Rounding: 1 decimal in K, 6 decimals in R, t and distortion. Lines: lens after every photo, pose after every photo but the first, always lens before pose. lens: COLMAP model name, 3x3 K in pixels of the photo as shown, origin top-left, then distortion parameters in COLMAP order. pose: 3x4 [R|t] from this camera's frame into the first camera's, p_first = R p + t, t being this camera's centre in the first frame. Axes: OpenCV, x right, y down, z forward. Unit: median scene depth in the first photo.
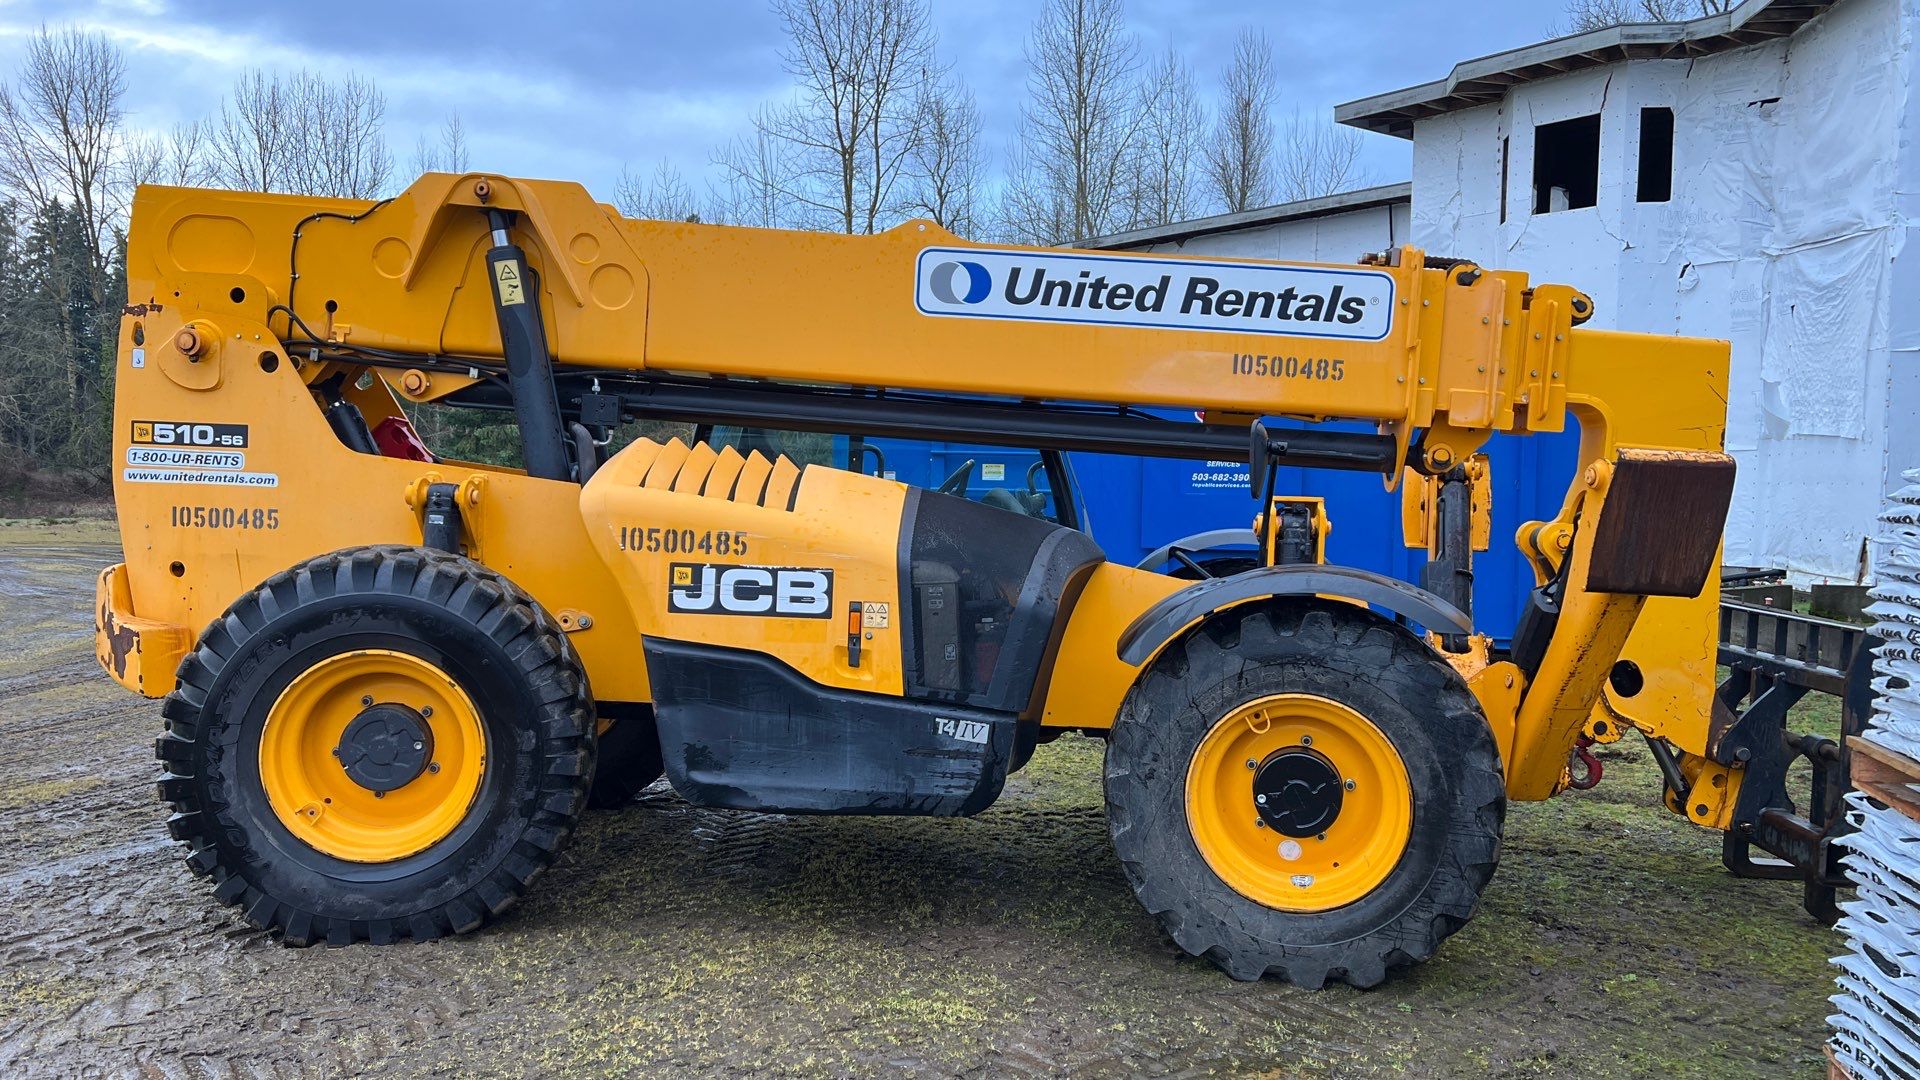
lens RADIAL K [[1425.1, 0, 960.0], [0, 1425.1, 540.0], [0, 0, 1]] dist [0.068675, -0.061597]
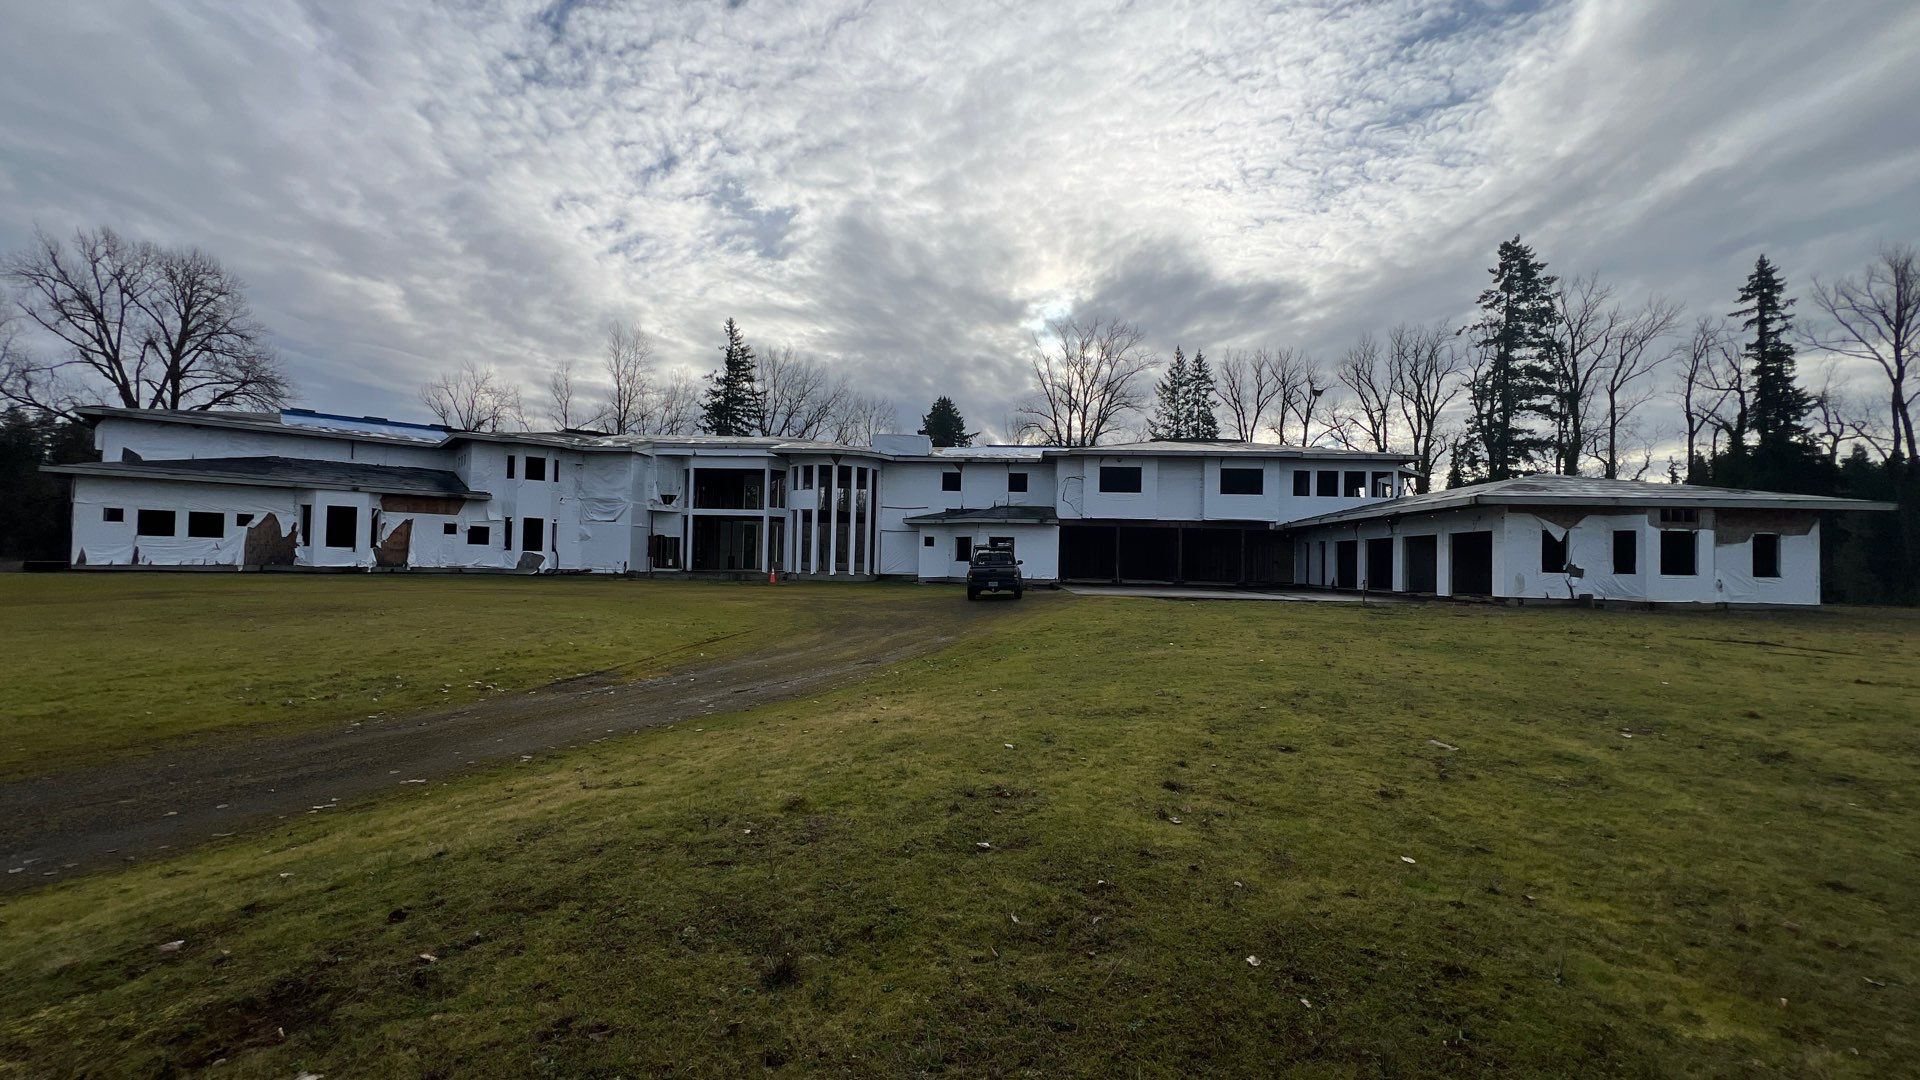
lens RADIAL K [[1425.1, 0, 960.0], [0, 1425.1, 540.0], [0, 0, 1]] dist [0.068675, -0.061597]
pose [[-0.085910, -0.000001, 0.996303, -4.659893], [0.026235, 0.999653, 0.002264, -0.058893], [-0.995957, 0.026332, -0.085880, 0.258380]]
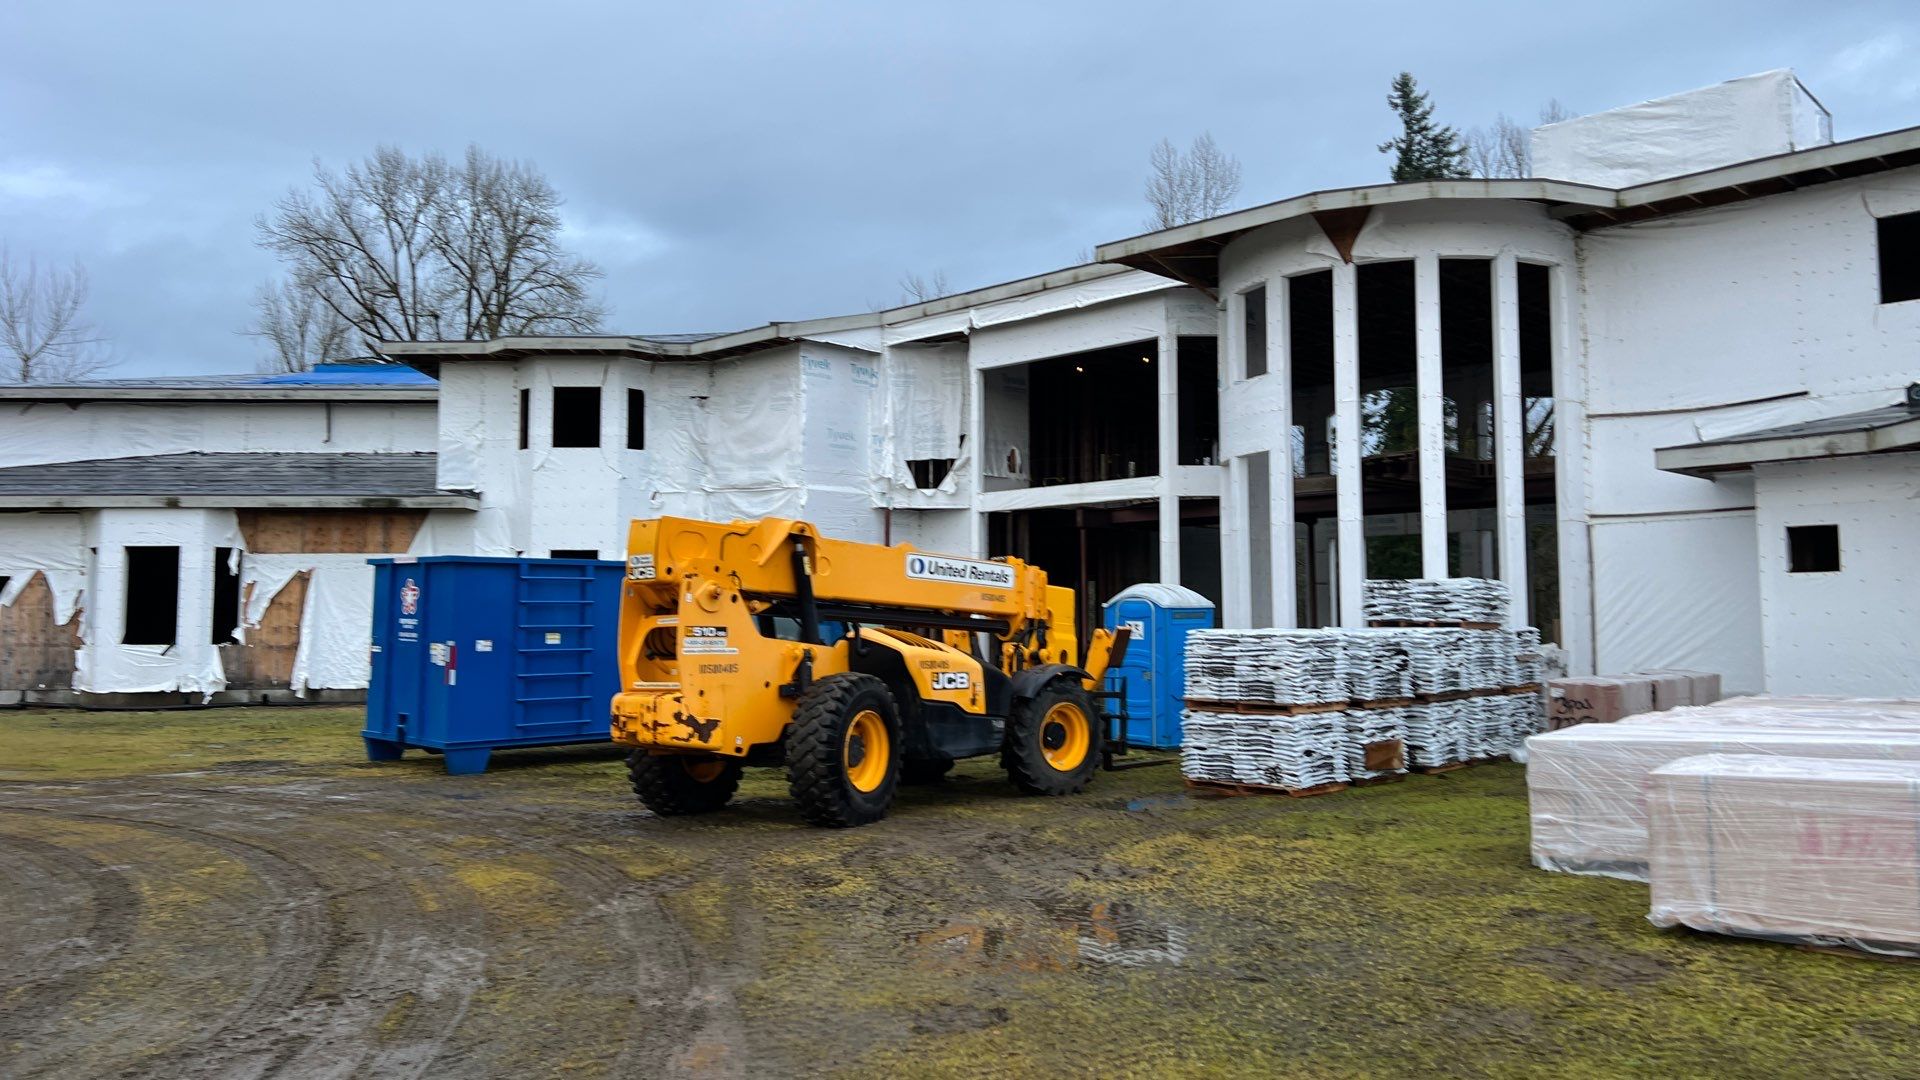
lens RADIAL K [[1425.1, 0, 960.0], [0, 1425.1, 540.0], [0, 0, 1]] dist [0.068675, -0.061597]
pose [[0.595692, 0.025455, 0.802809, -0.658828], [0.057256, 0.995609, -0.074052, -0.009088], [-0.801169, 0.090078, 0.591619, -0.199619]]
